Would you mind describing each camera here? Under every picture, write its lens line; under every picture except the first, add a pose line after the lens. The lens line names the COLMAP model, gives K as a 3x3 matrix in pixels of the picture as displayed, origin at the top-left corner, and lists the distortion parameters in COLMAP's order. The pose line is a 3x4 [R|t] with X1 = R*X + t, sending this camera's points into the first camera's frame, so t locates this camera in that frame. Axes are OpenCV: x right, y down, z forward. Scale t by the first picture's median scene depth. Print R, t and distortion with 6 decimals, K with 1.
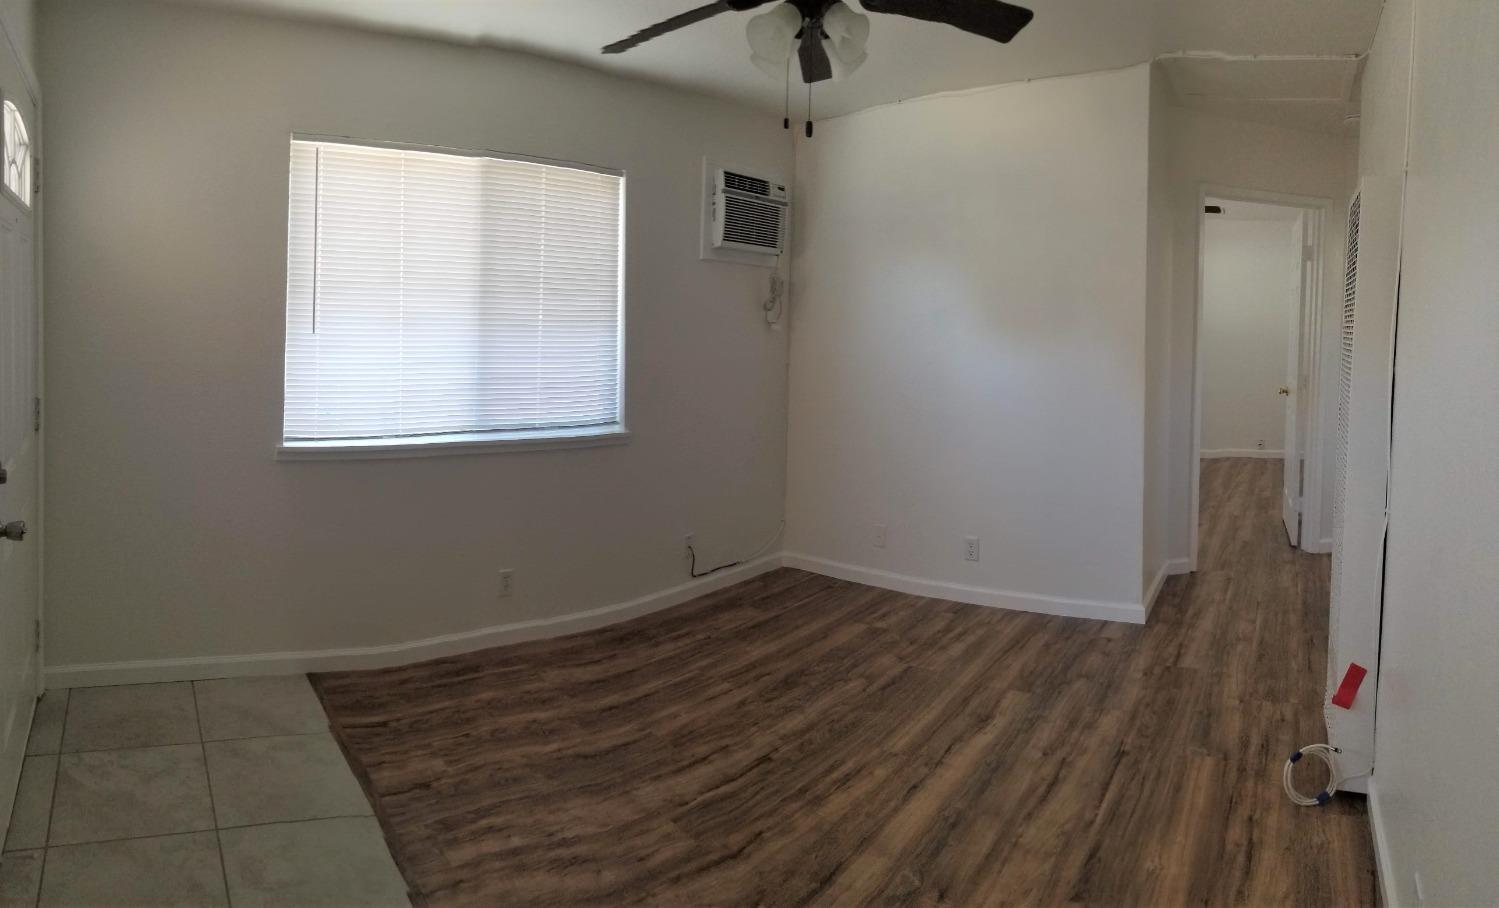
lens RADIAL K [[1292.1, 0, 749.2], [0, 1292.1, 452.3], [0, 0, 1]] dist [0.000699, -0.000924]
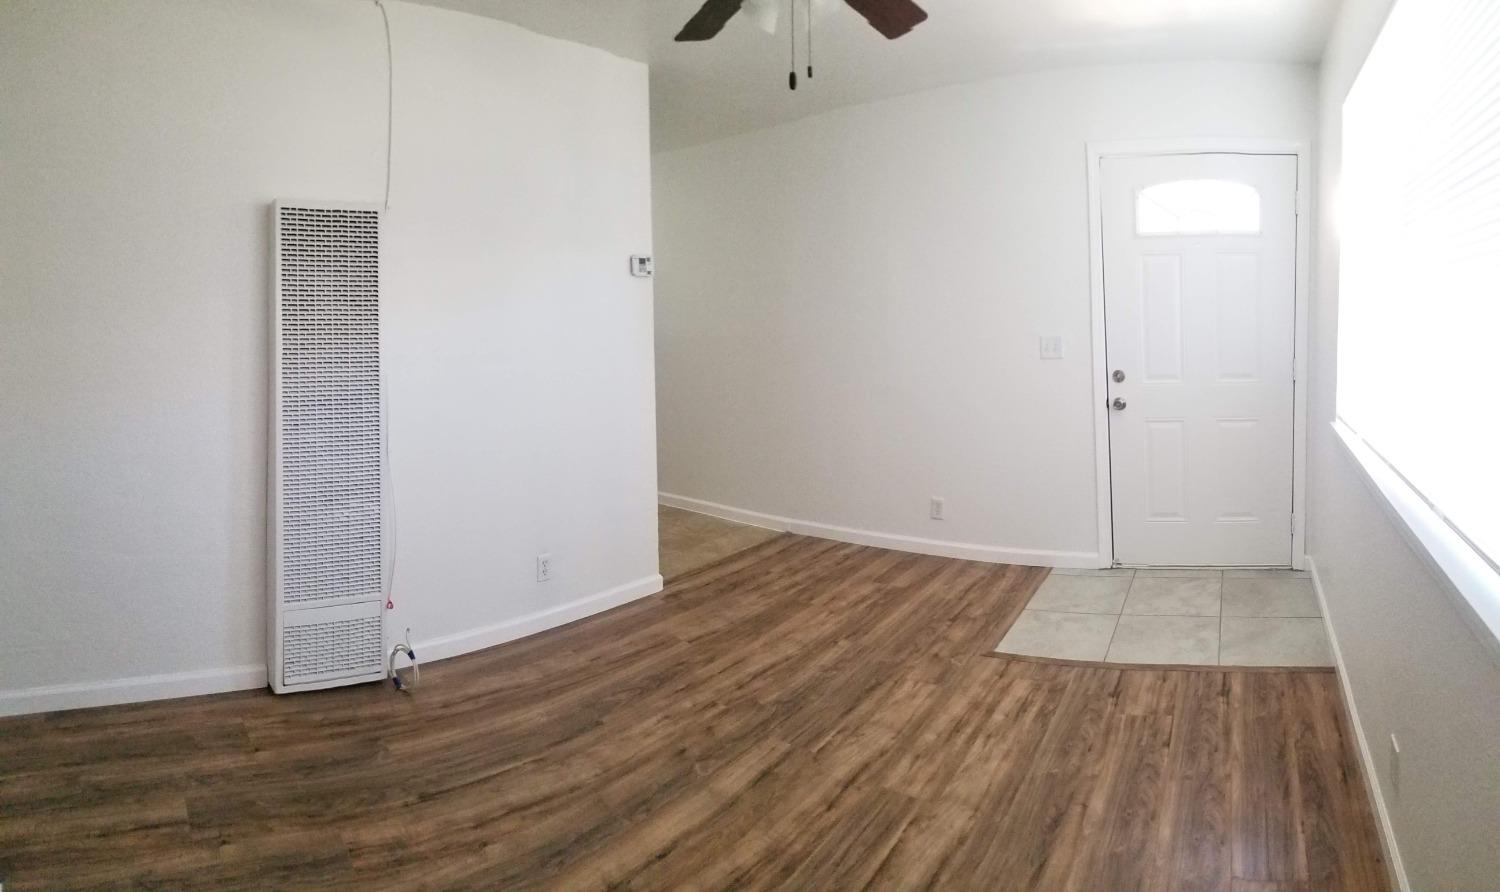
lens RADIAL K [[1147.7, 0, 749.7], [0, 1147.7, 447.0], [0, 0, 1]] dist [0.003414, 0.000423]
pose [[-0.999579, 0.021310, -0.019682, 0.084666], [0.018411, 0.990365, 0.137255, -0.120127], [0.022417, 0.136835, -0.990340, 1.893985]]
